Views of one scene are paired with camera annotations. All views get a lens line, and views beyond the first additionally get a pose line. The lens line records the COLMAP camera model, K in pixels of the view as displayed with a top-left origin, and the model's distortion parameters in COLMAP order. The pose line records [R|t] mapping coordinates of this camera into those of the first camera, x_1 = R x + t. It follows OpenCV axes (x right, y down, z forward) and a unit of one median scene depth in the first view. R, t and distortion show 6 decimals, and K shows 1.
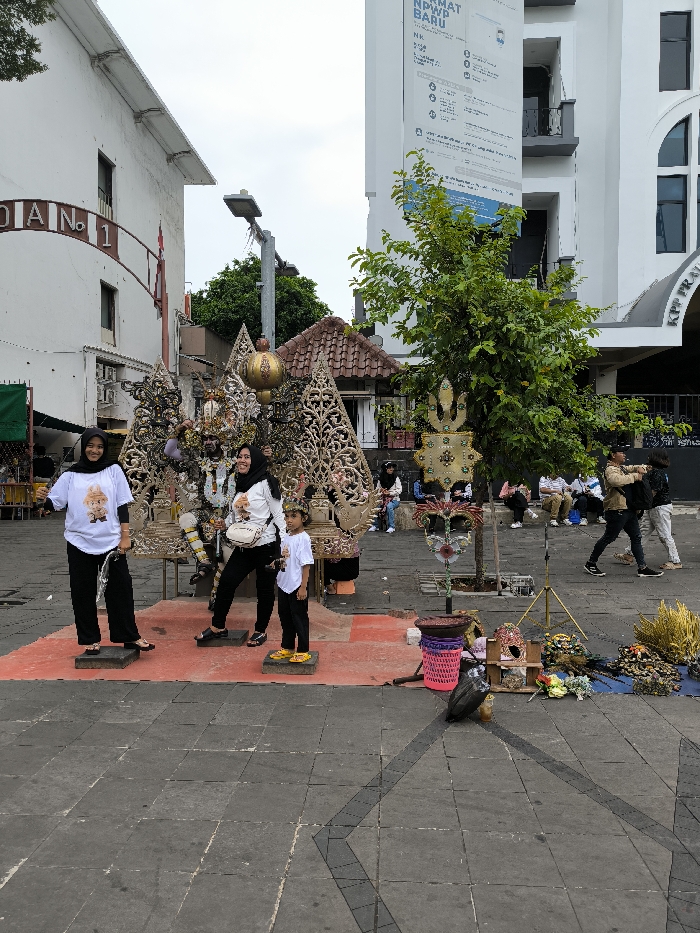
lens RADIAL K [[666.7, 0, 350.7], [0, 666.7, 463.3], [0, 0, 1]] dist [0.001308, 0.001491]
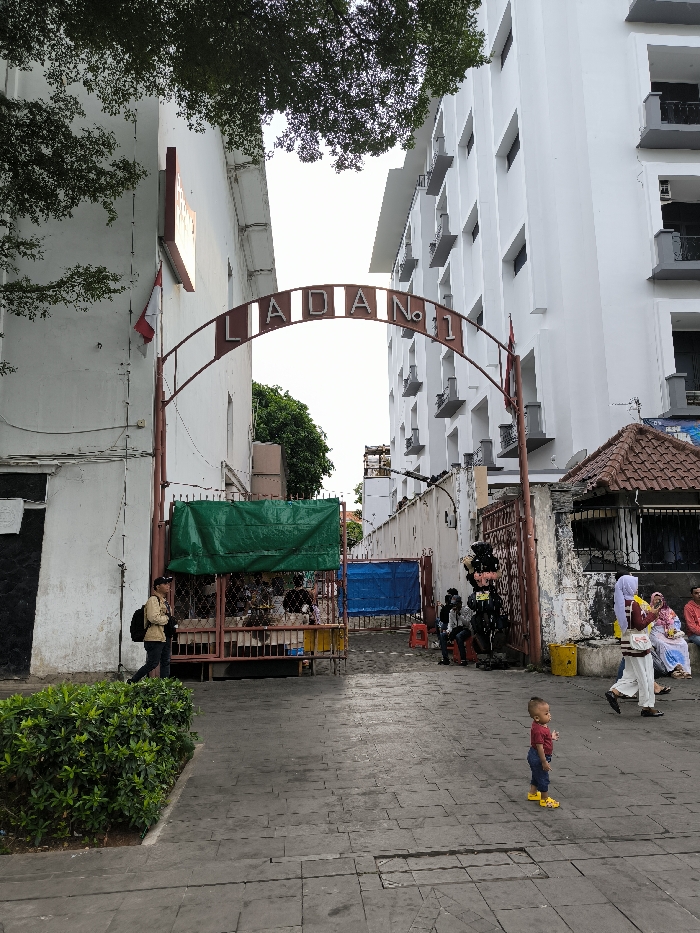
lens RADIAL K [[666.7, 0, 351.3], [0, 666.7, 470.3], [0, 0, 1]] dist [0.001308, 0.001491]
pose [[0.989131, 0.001864, 0.147028, -0.610528], [0.024671, 0.983641, -0.178443, -0.007072], [-0.144956, 0.180130, 0.972903, 0.207804]]
